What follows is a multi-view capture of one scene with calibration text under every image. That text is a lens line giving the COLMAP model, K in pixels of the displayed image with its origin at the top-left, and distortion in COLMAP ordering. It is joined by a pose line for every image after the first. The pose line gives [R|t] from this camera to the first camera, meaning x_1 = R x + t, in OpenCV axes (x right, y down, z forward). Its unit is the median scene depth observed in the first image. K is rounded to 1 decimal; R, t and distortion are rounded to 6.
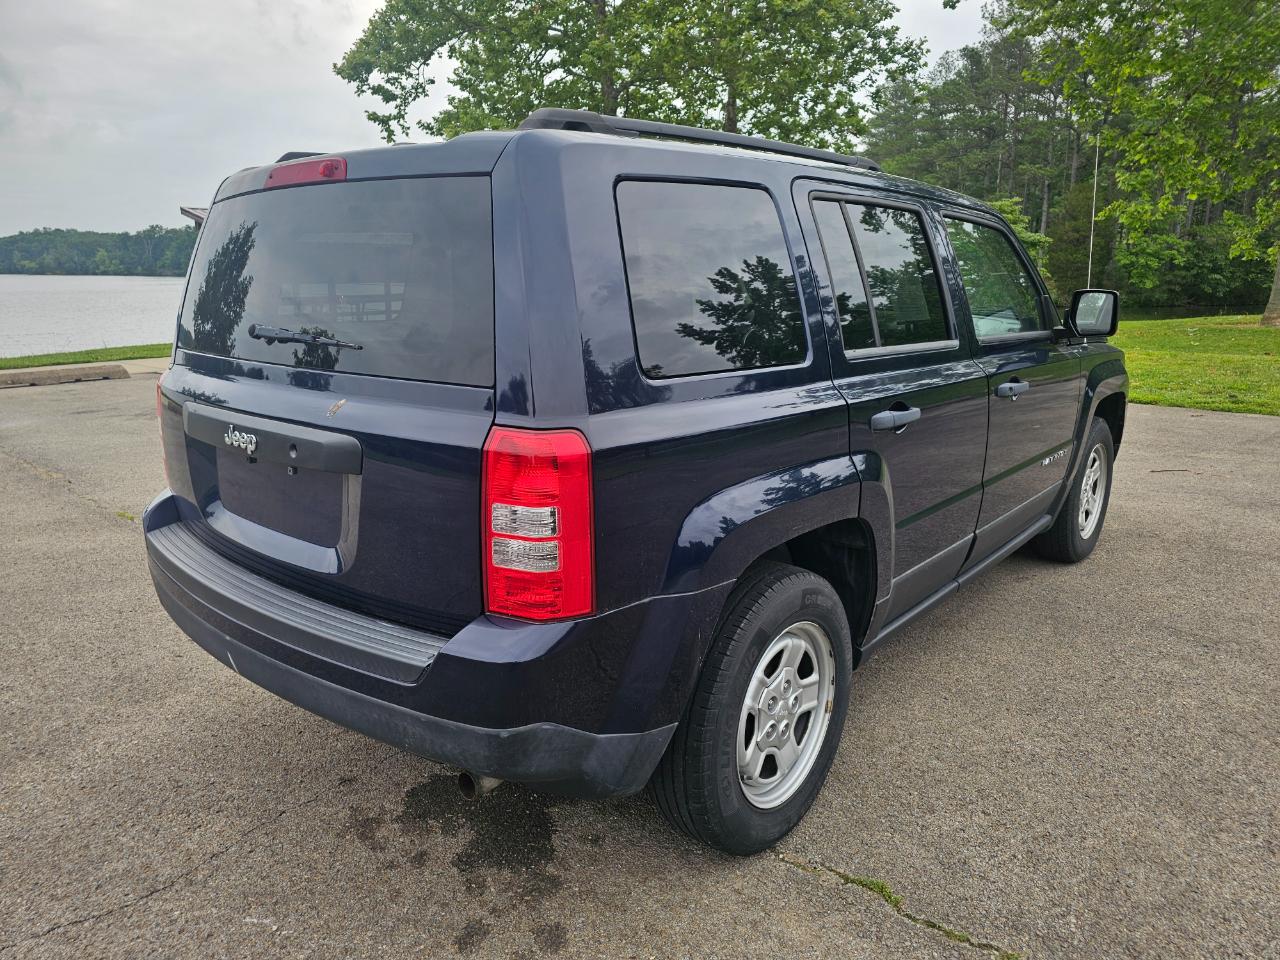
lens RADIAL K [[877.8, 0, 644.5], [0, 877.8, 465.2], [0, 0, 1]] dist [0.017278, -0.000384]
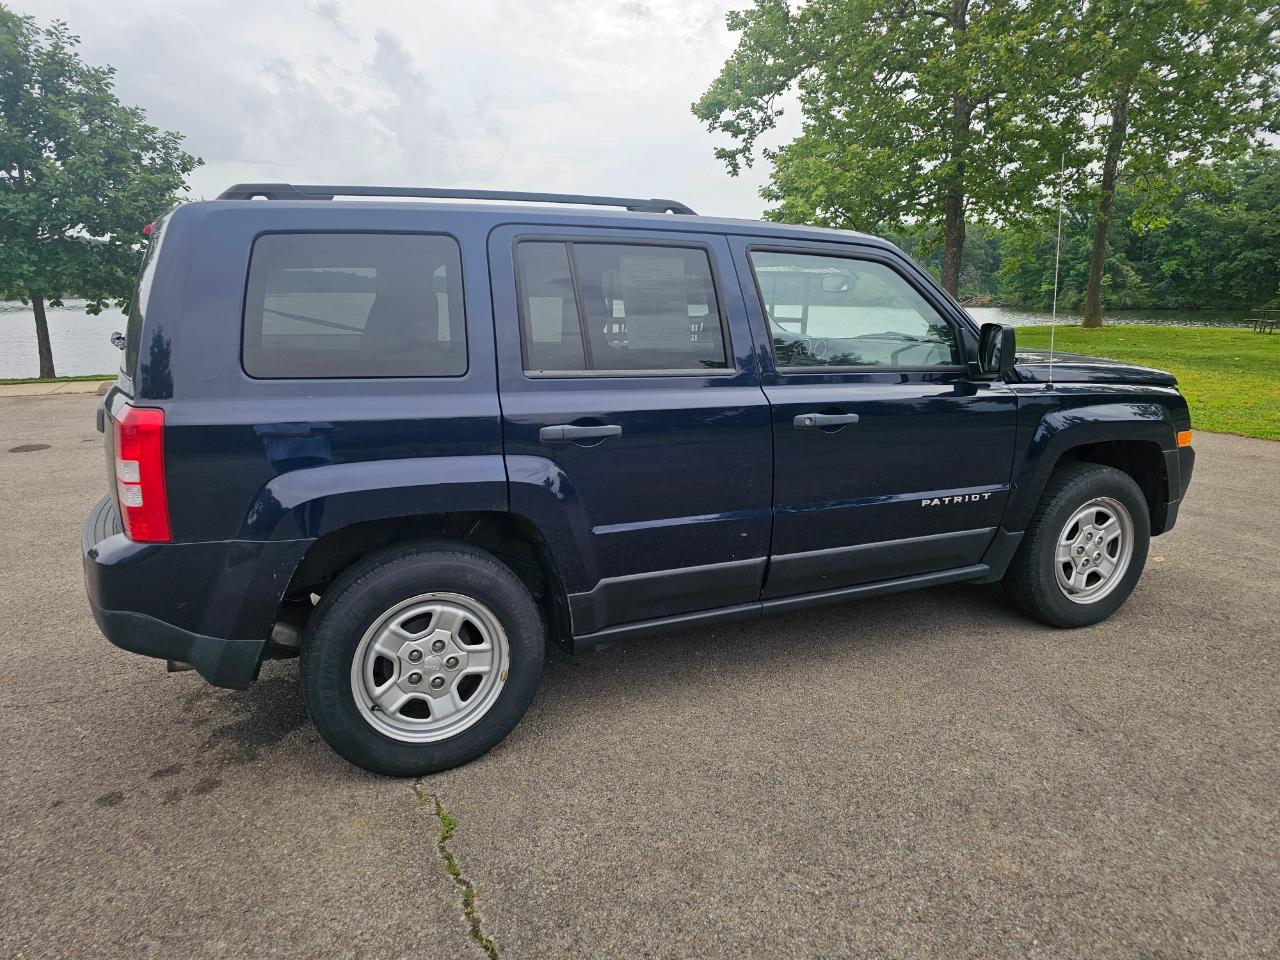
lens RADIAL K [[863.8, 0, 636.3], [0, 863.8, 475.3], [0, 0, 1]] dist [0.054480, -0.050416]
pose [[0.902492, 0.094024, -0.420319, 0.290680], [-0.098769, 0.995055, 0.010517, -0.005871], [0.419229, 0.032023, 0.907316, 0.011682]]
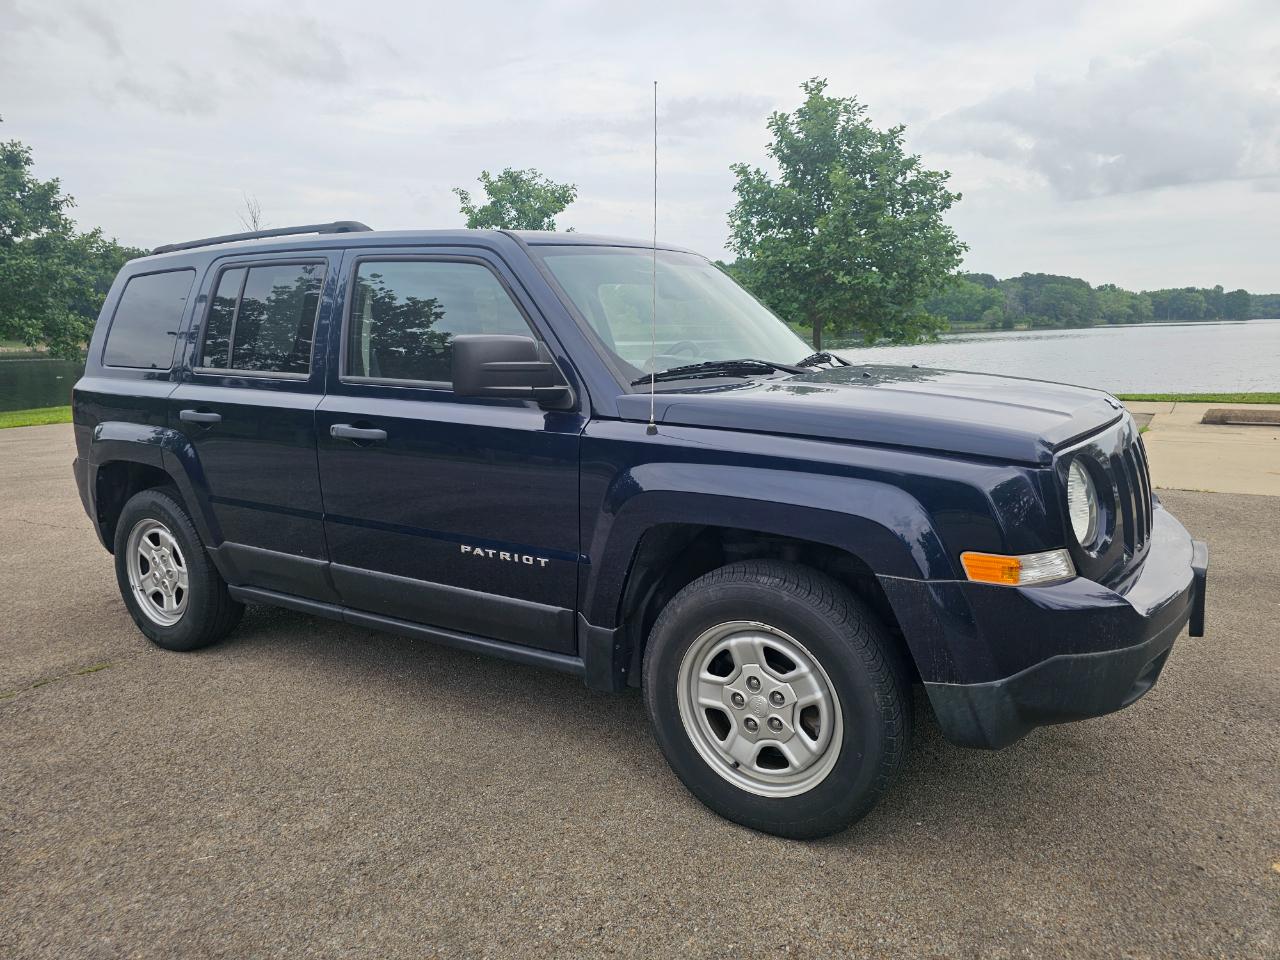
lens RADIAL K [[854.7, 0, 651.5], [0, 854.7, 476.2], [0, 0, 1]] dist [0.049767, -0.039205]
pose [[0.150078, 0.170372, -0.973884, 0.626109], [-0.199887, 0.969927, 0.138876, -0.106062], [0.968257, 0.173825, 0.179620, 0.522763]]
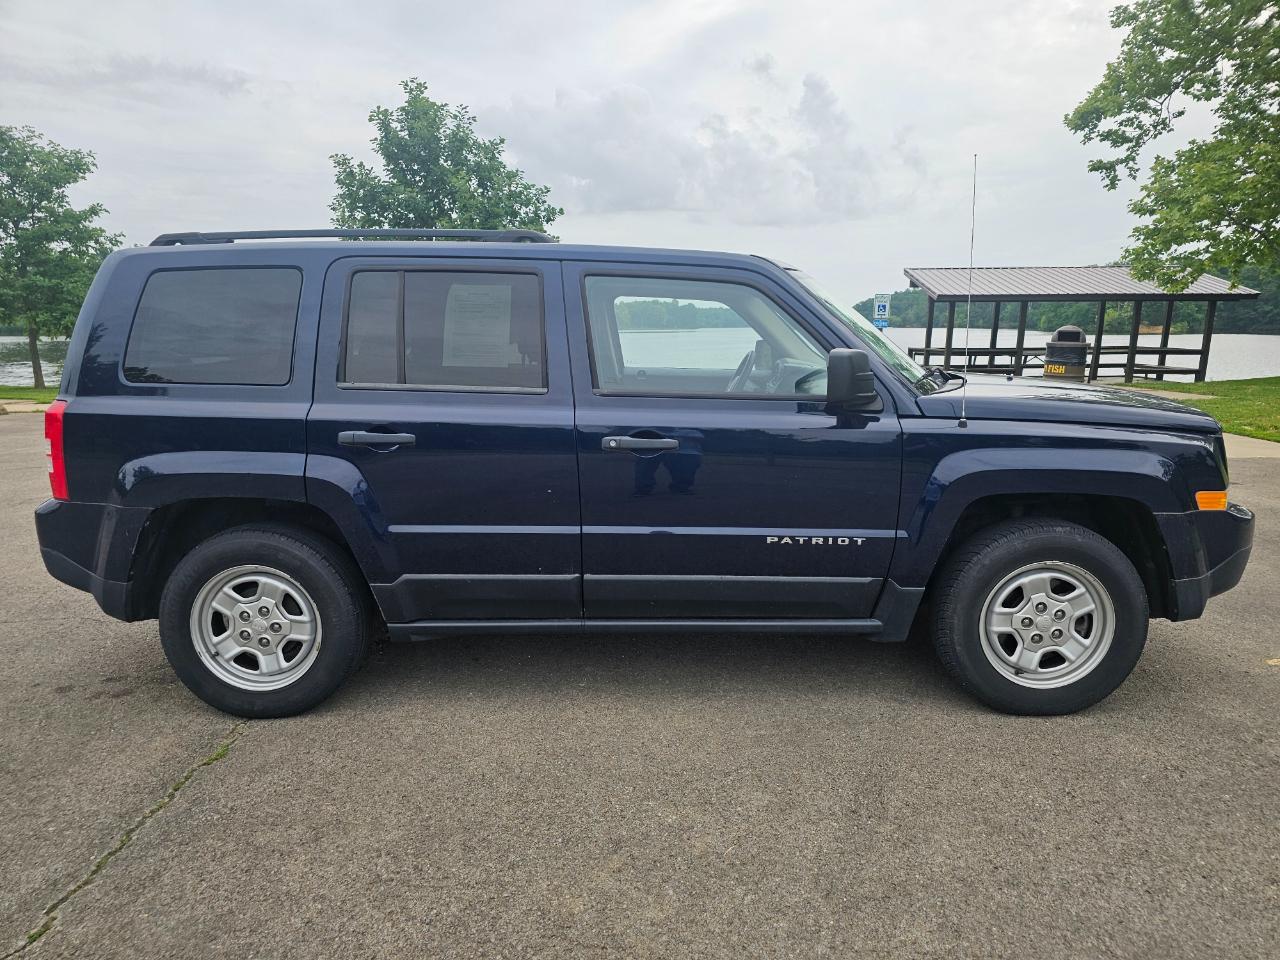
lens RADIAL K [[854.7, 0, 651.5], [0, 854.7, 476.2], [0, 0, 1]] dist [0.049767, -0.039205]
pose [[0.635387, 0.138117, -0.759741, 0.525357], [-0.168844, 0.984916, 0.037845, -0.040104], [0.753508, 0.104232, 0.649123, 0.179979]]
